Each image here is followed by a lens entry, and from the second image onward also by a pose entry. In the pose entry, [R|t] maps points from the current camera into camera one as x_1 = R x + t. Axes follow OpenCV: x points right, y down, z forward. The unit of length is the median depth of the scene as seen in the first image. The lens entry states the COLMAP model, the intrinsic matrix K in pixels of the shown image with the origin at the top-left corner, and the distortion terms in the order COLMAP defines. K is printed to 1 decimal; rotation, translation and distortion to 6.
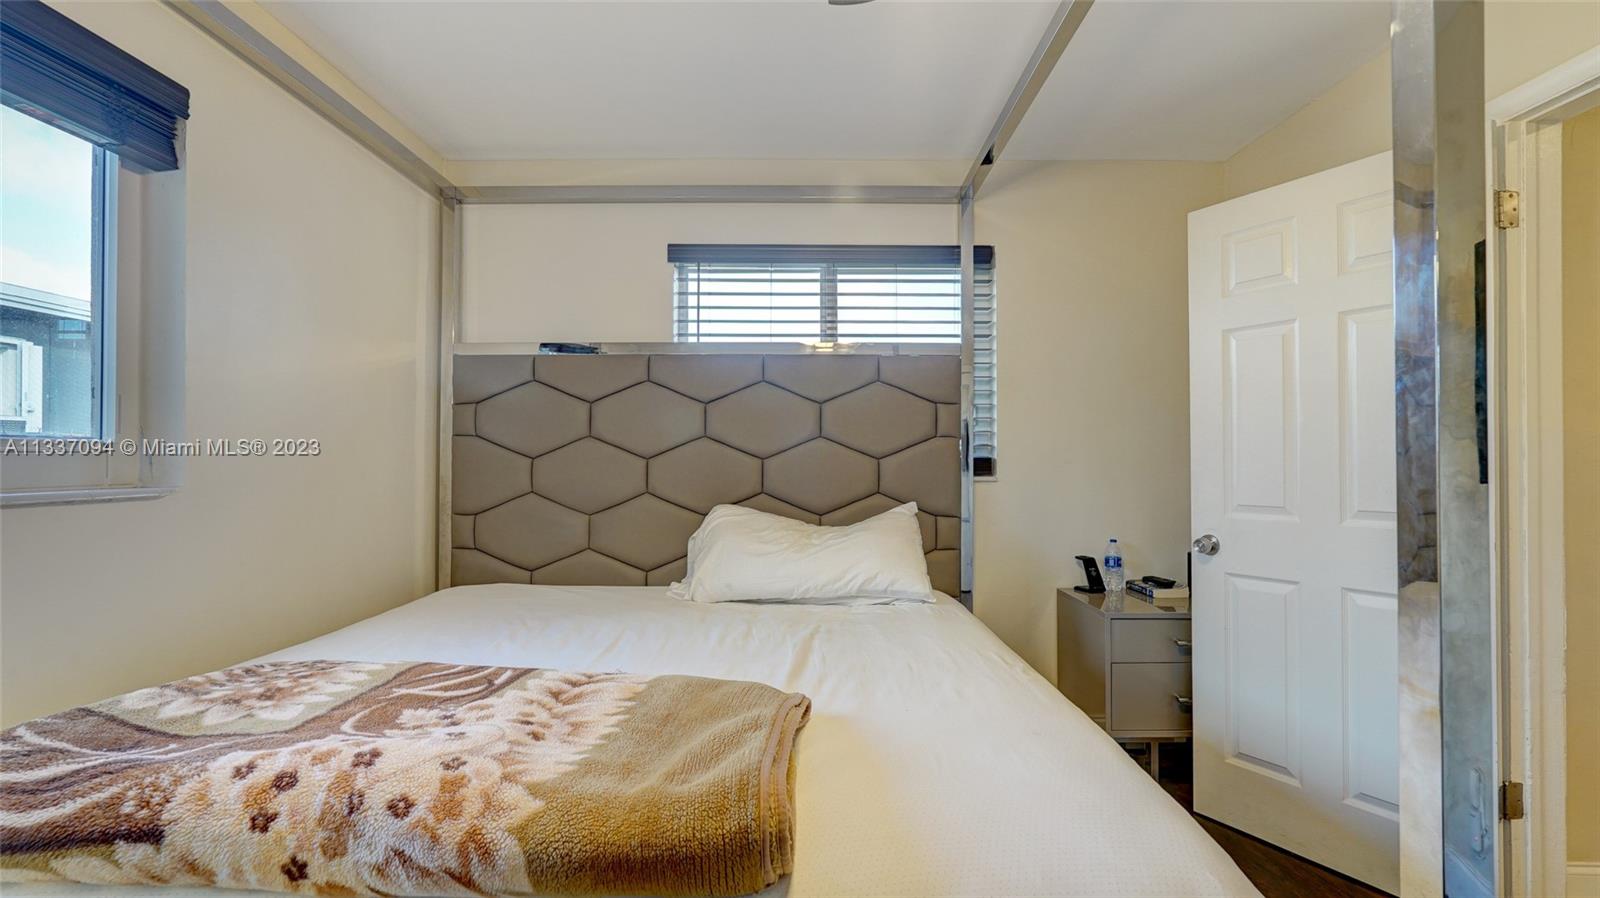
lens RADIAL K [[711.0, 0, 805.9], [0, 711.0, 450.6], [0, 0, 1]] dist [-0.010325, 0.005715]
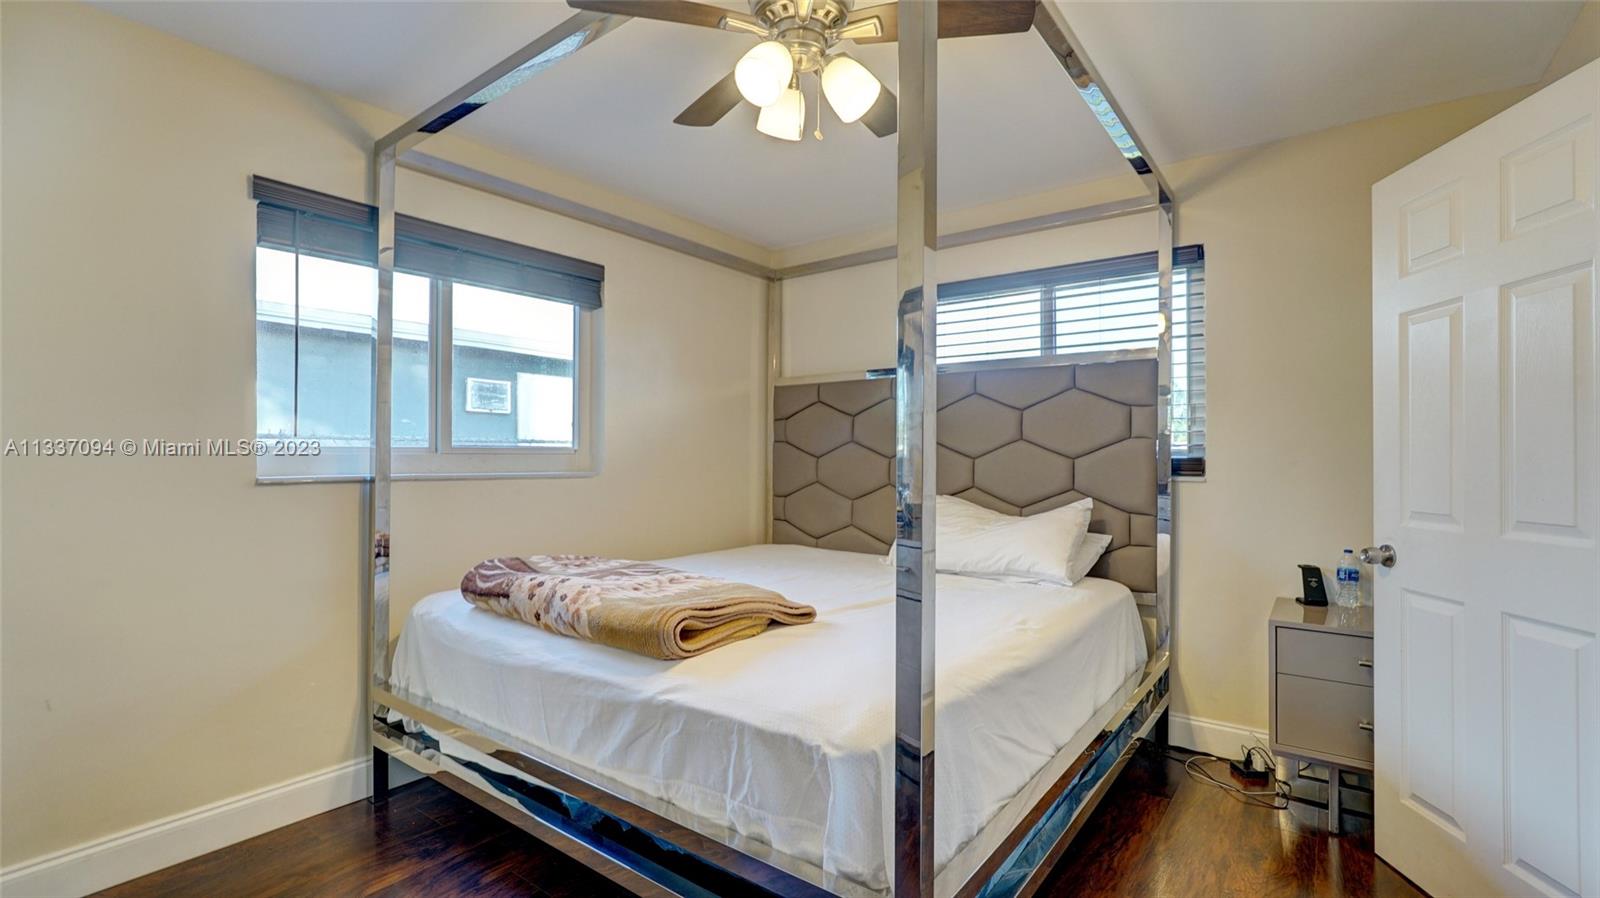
lens RADIAL K [[711.0, 0, 802.9], [0, 711.0, 453.0], [0, 0, 1]] dist [-0.010325, 0.005715]
pose [[0.796075, -0.002401, -0.605193, 0.507145], [0.004224, 0.999990, 0.001588, -0.000828], [0.605183, -0.003821, 0.796077, -0.148151]]
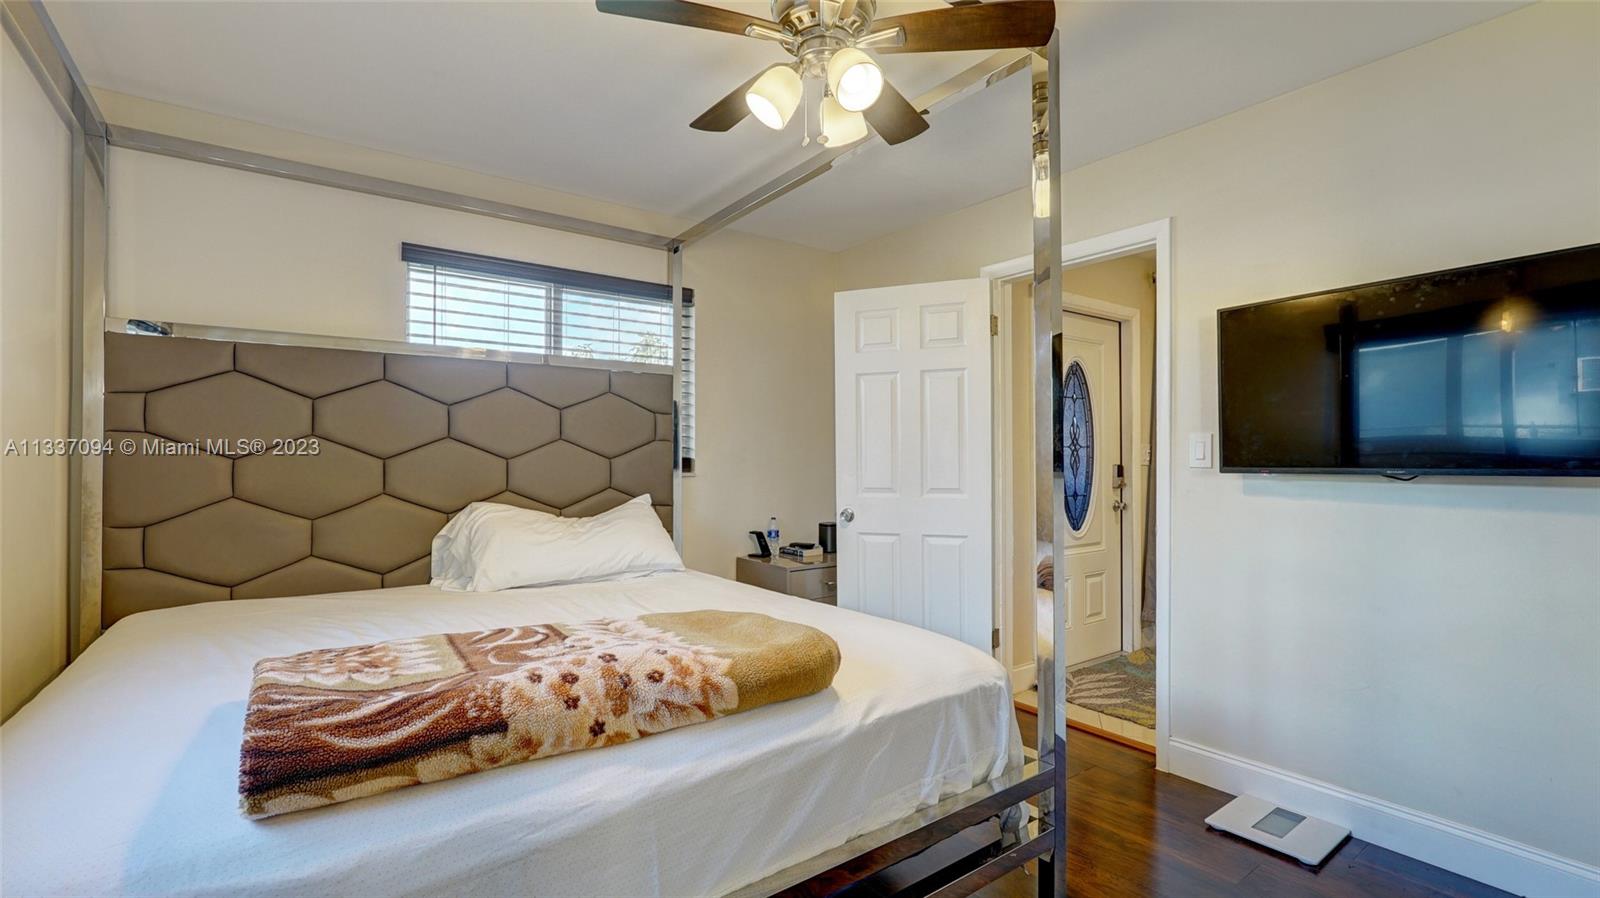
lens RADIAL K [[711.0, 0, 804.5], [0, 711.0, 451.5], [0, 0, 1]] dist [-0.010325, 0.005715]
pose [[0.800191, 0.004521, 0.599729, -0.402664], [-0.005036, 0.999987, -0.000818, -0.001316], [-0.599725, -0.002365, 0.800203, -0.152700]]
